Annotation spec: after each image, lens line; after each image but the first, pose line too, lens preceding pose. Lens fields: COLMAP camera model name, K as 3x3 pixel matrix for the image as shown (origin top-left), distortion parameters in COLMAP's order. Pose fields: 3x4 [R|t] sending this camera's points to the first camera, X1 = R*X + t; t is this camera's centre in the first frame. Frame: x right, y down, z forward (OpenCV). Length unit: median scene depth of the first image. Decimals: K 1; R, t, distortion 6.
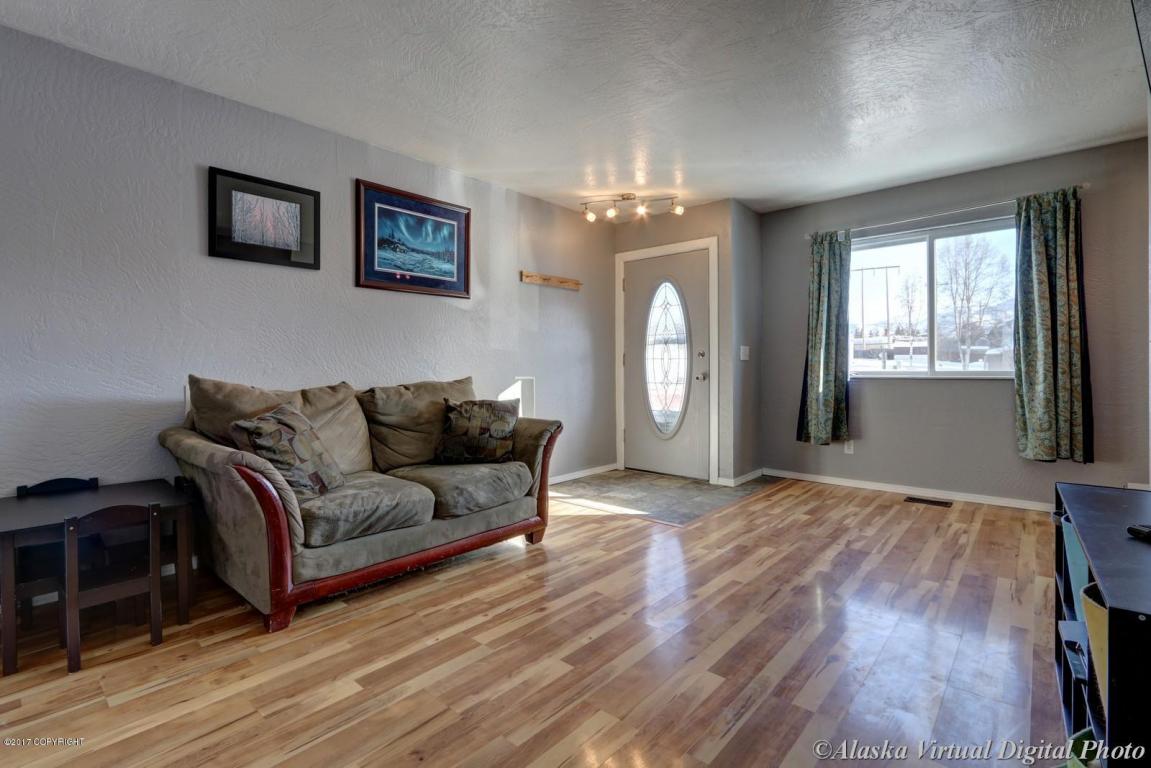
lens RADIAL K [[535.4, 0, 575.2], [0, 535.4, 367.9], [0, 0, 1]] dist [-0.014417, 0.000549]
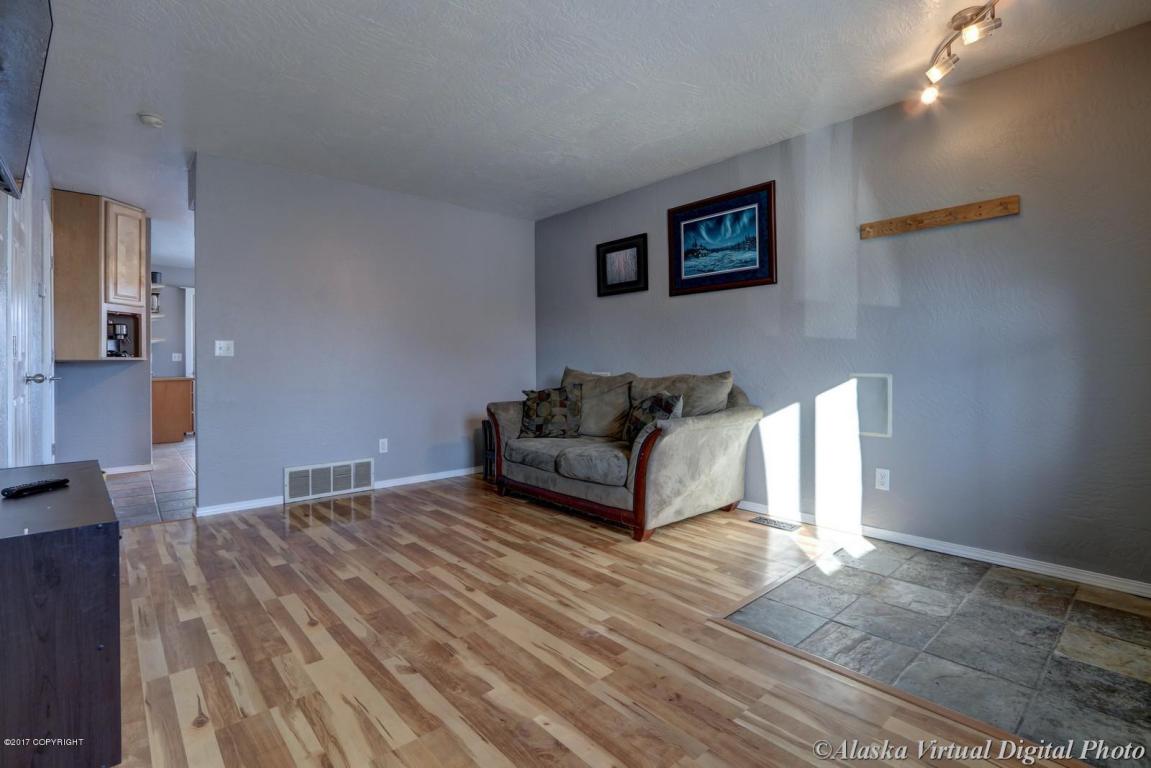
lens RADIAL K [[531.9, 0, 576.6], [0, 531.9, 361.8], [0, 0, 1]] dist [-0.014306, 0.000314]
pose [[-0.116006, -0.000836, -0.993248, 0.800258], [0.004766, 0.999988, -0.001398, -0.000121], [0.993237, -0.004896, -0.116001, 0.882418]]
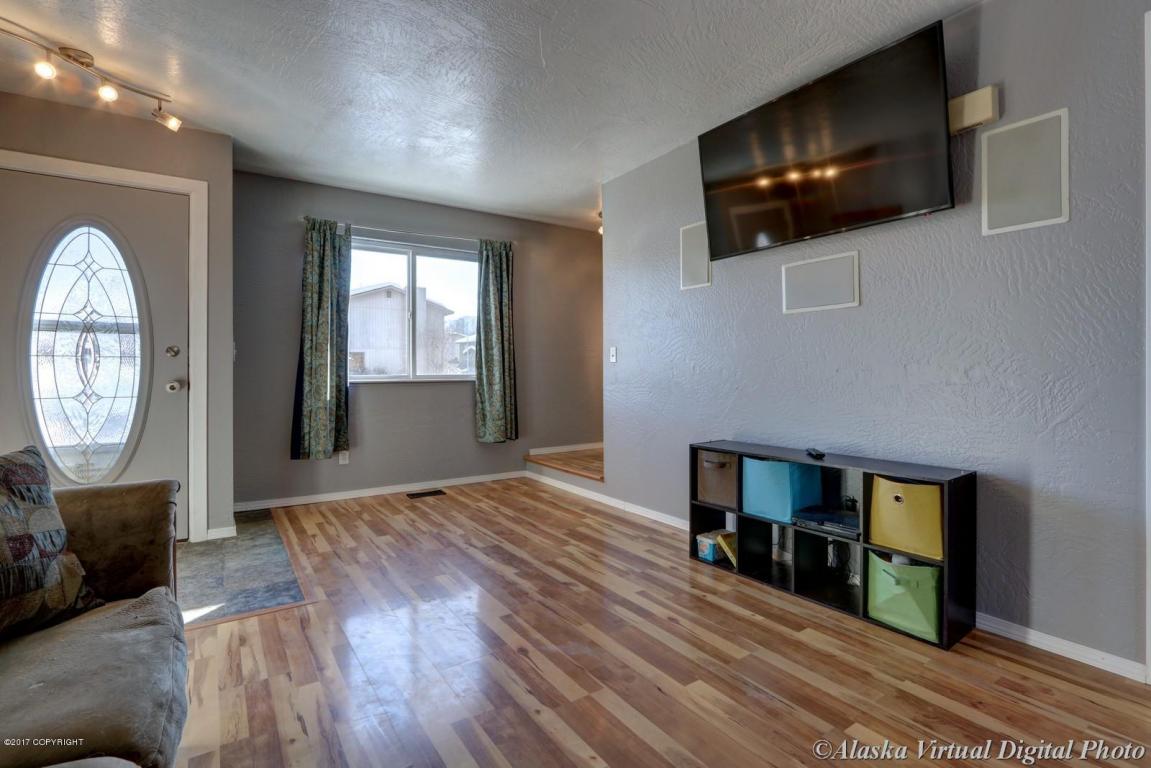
lens RADIAL K [[535.4, 0, 575.2], [0, 535.4, 367.9], [0, 0, 1]] dist [-0.014417, 0.000549]
pose [[0.245801, 0.008497, 0.969283, -0.371989], [-0.000020, 0.999962, -0.008761, 0.001053], [-0.969320, 0.002134, 0.245792, 0.481963]]
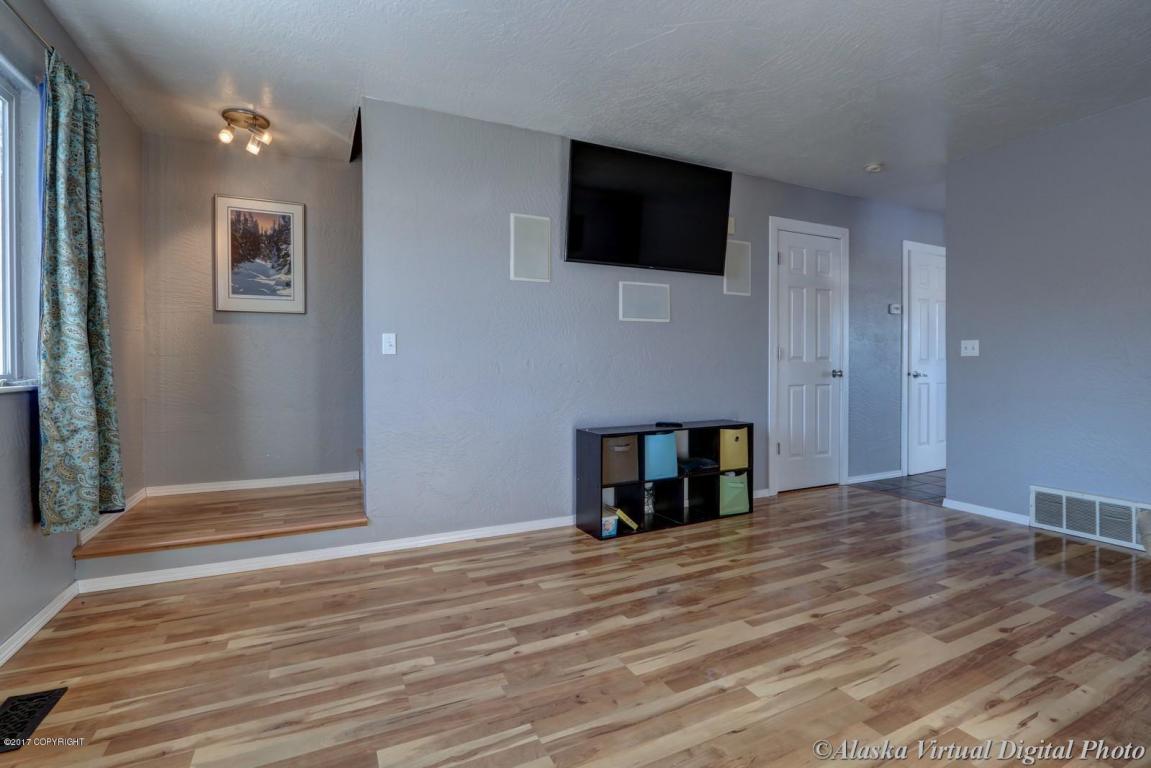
lens RADIAL K [[535.4, 0, 575.2], [0, 535.4, 367.9], [0, 0, 1]] dist [-0.014417, 0.000549]
pose [[-0.923456, 0.005244, 0.383668, 0.167543], [0.006081, 0.999981, 0.000968, 0.001289], [-0.383655, 0.003227, -0.923471, 1.335455]]
